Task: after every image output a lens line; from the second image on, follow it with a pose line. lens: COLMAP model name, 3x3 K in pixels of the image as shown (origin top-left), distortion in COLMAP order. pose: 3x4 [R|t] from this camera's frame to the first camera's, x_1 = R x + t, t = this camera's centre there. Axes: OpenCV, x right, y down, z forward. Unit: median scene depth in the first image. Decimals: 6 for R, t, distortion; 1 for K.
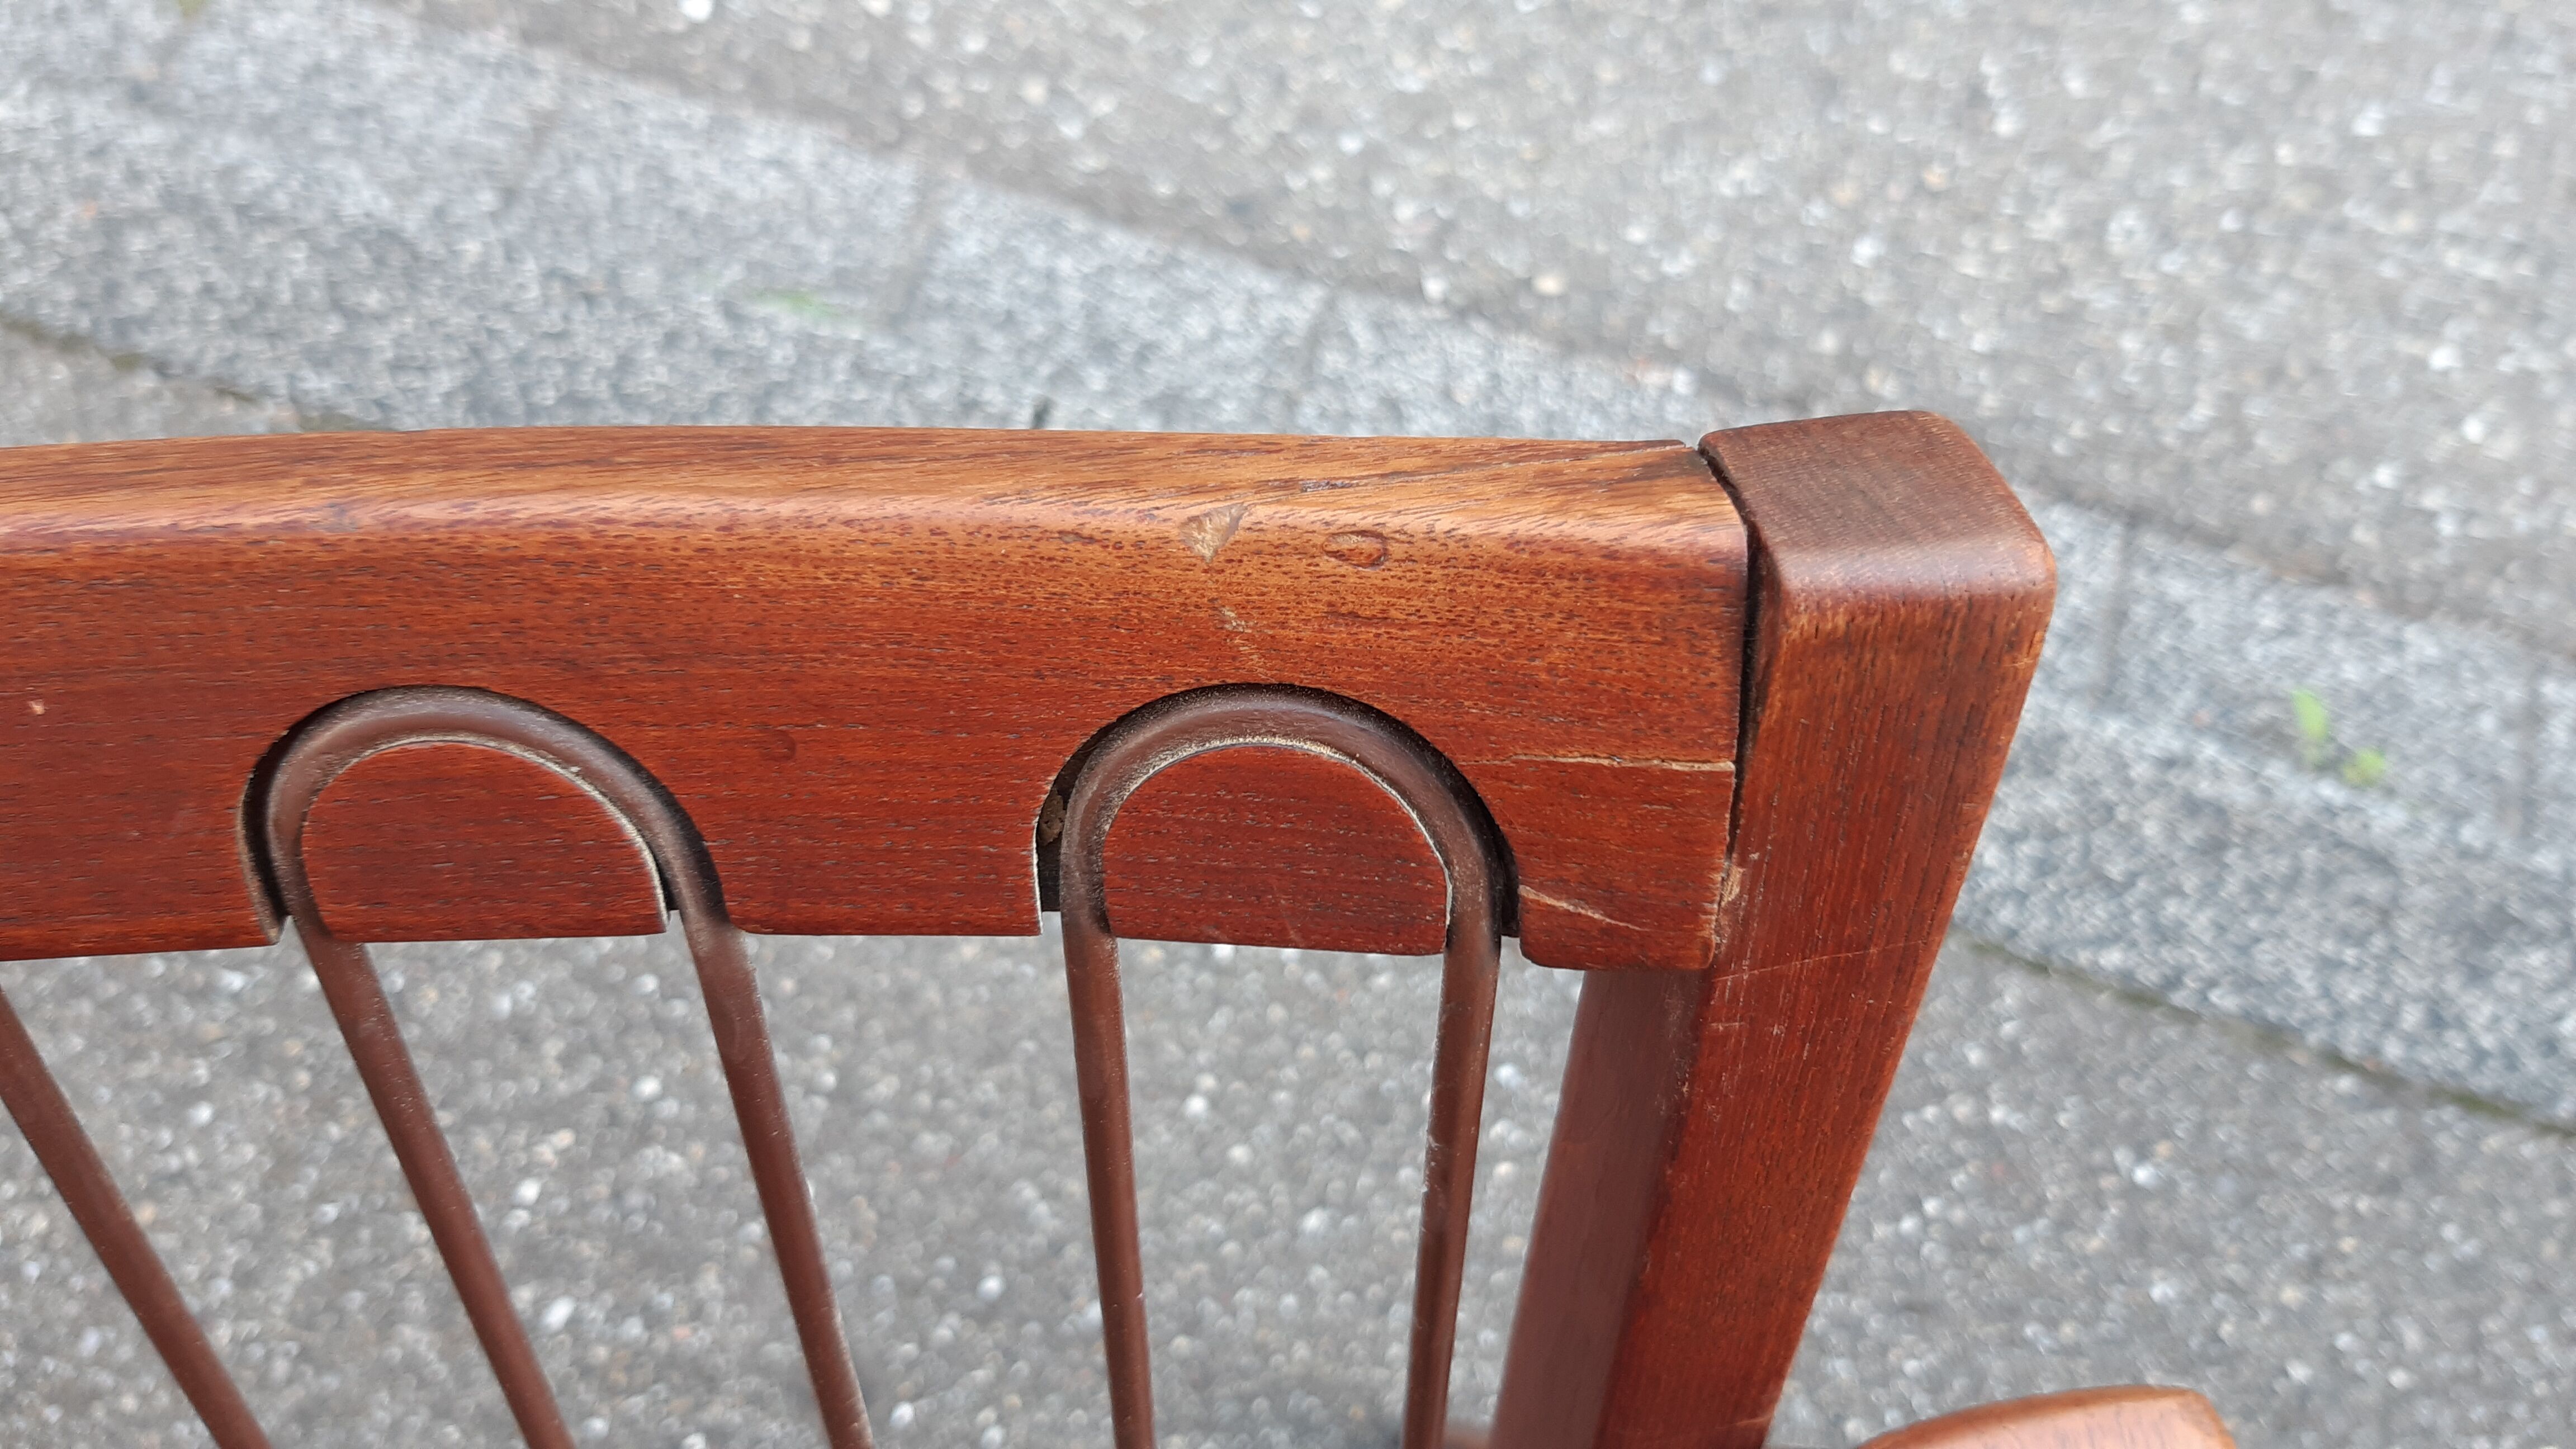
lens RADIAL K [[2095.3, 0, 1296.8], [0, 2095.3, 728.4], [0, 0, 1]] dist [0.076289, -0.158167]
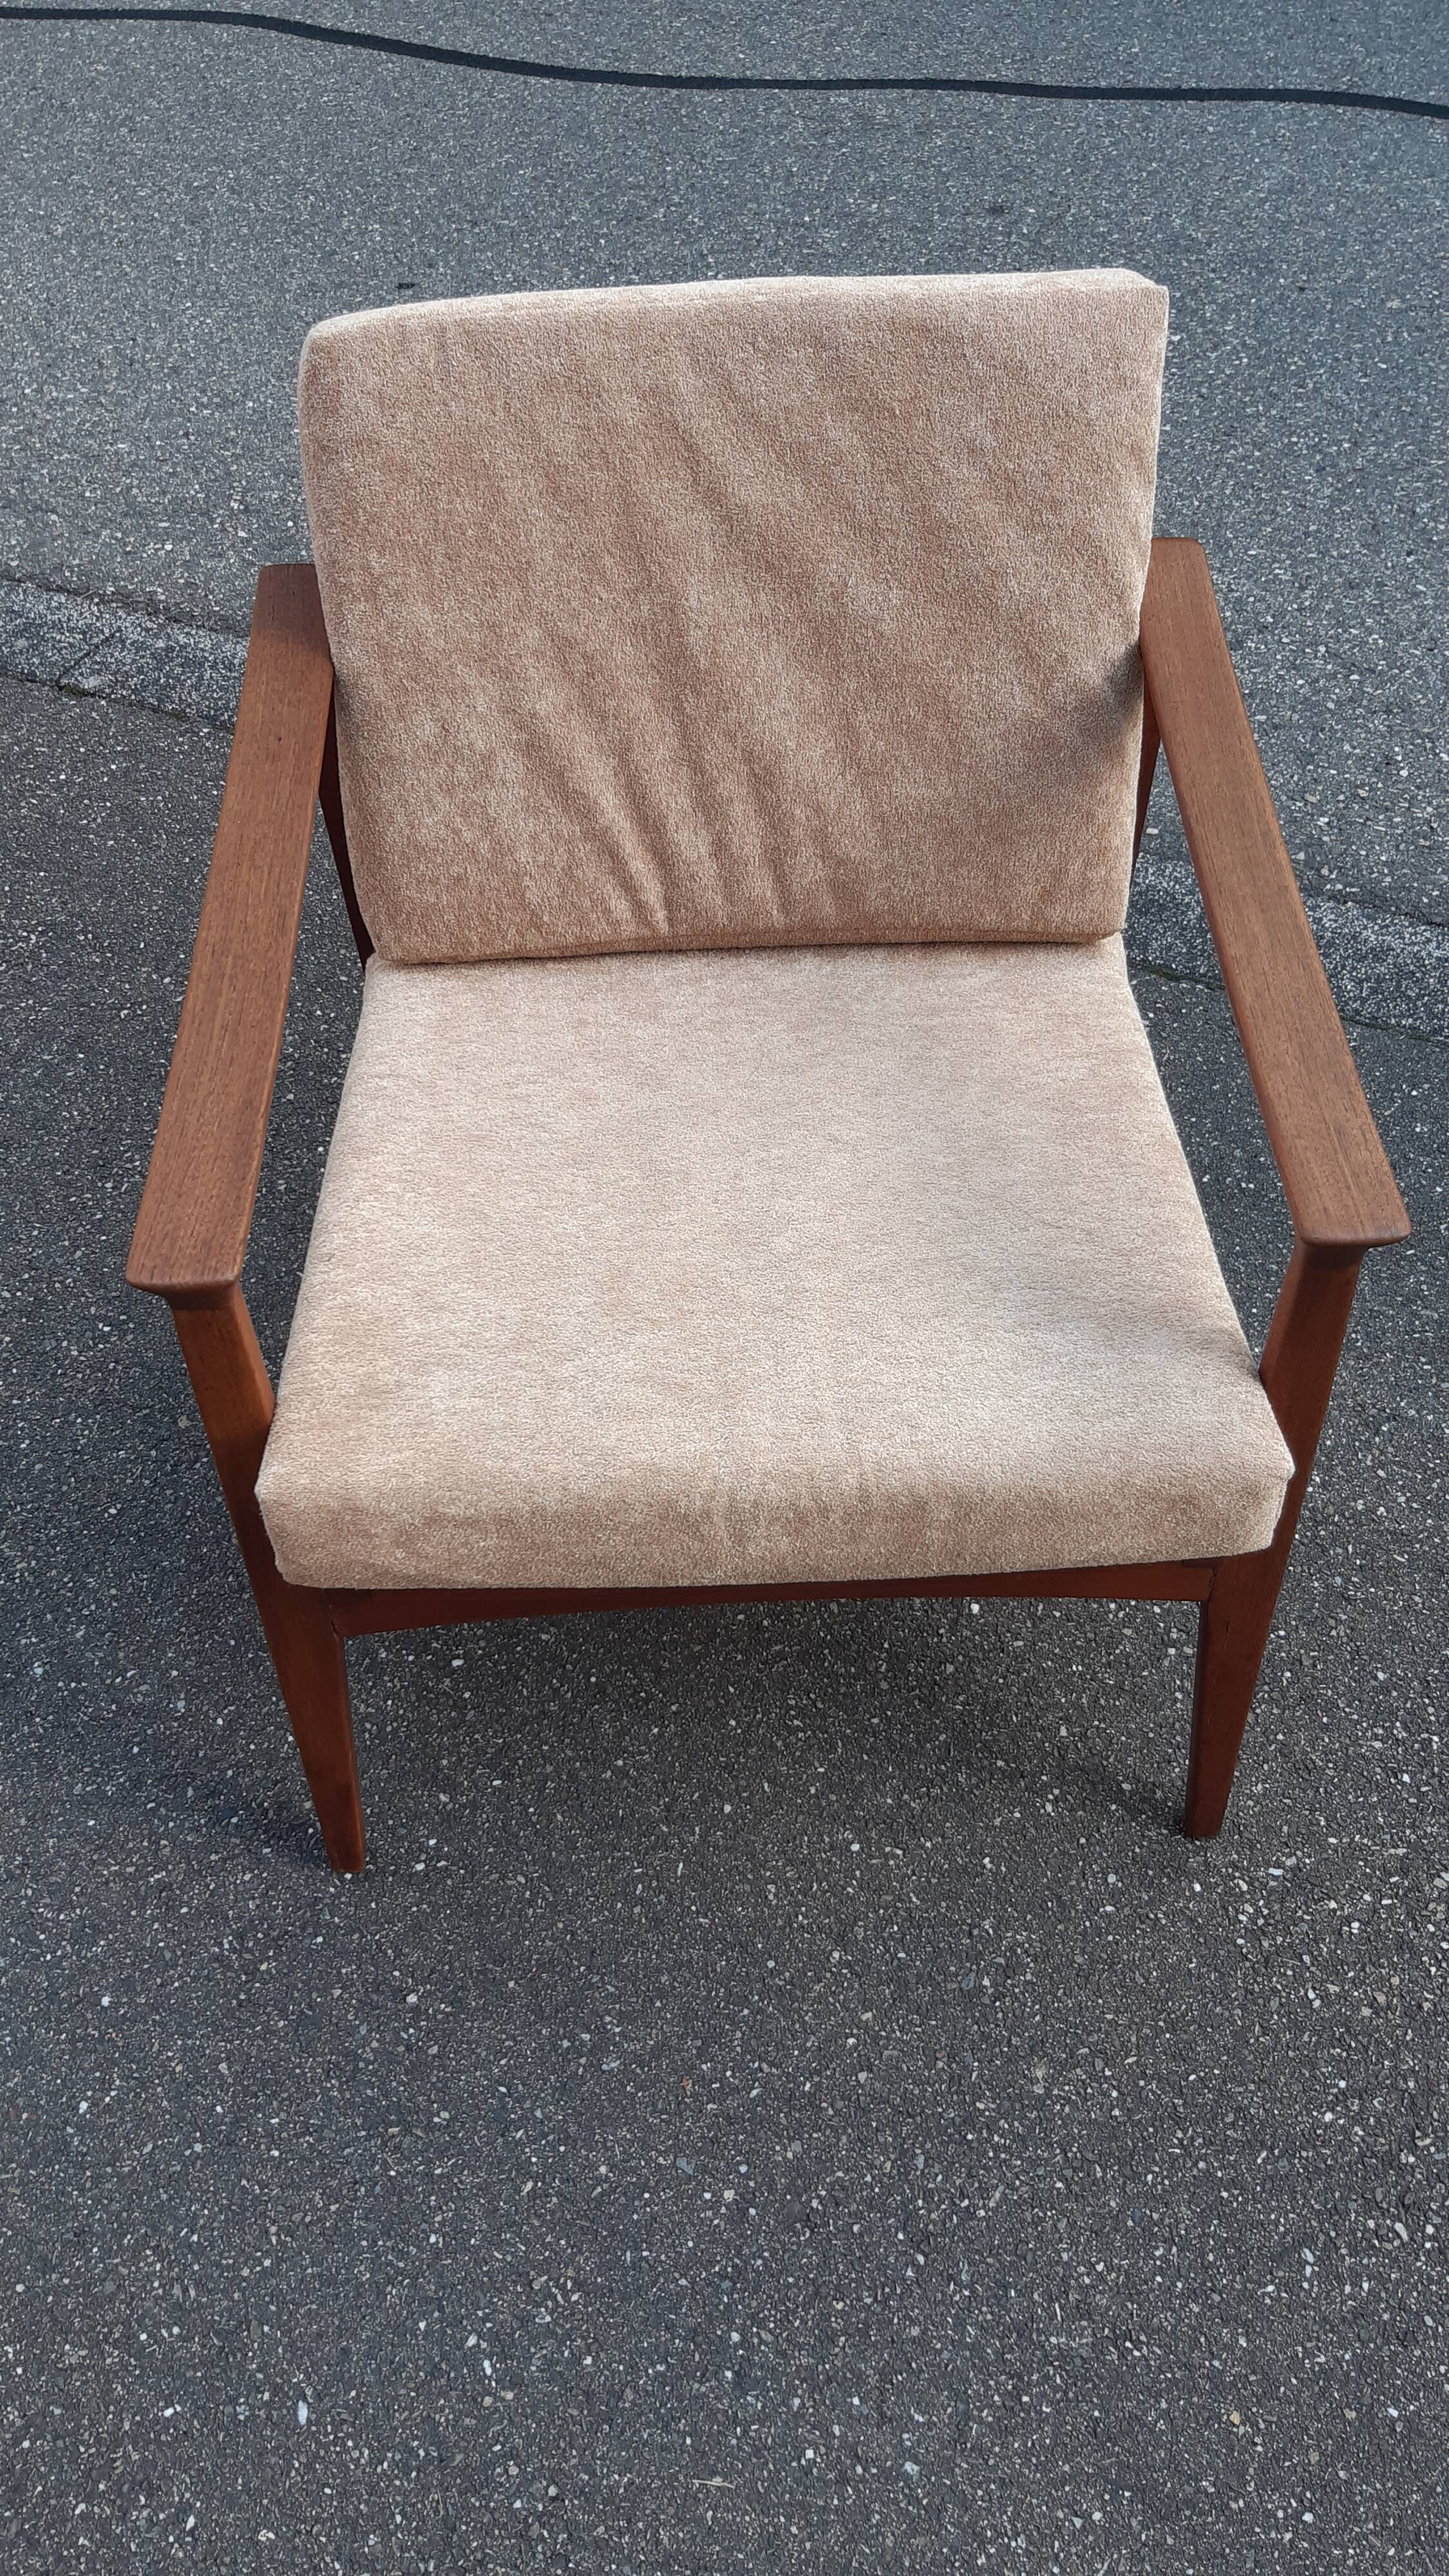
lens RADIAL K [[2095.3, 0, 735.5], [0, 2095.3, 1296.7], [0, 0, 1]] dist [0.076289, -0.158167]
pose [[0.990352, 0.027337, -0.135850, 0.020167], [-0.066451, 0.953966, -0.292460, 0.994694], [0.121601, 0.298666, 0.946579, -0.944446]]
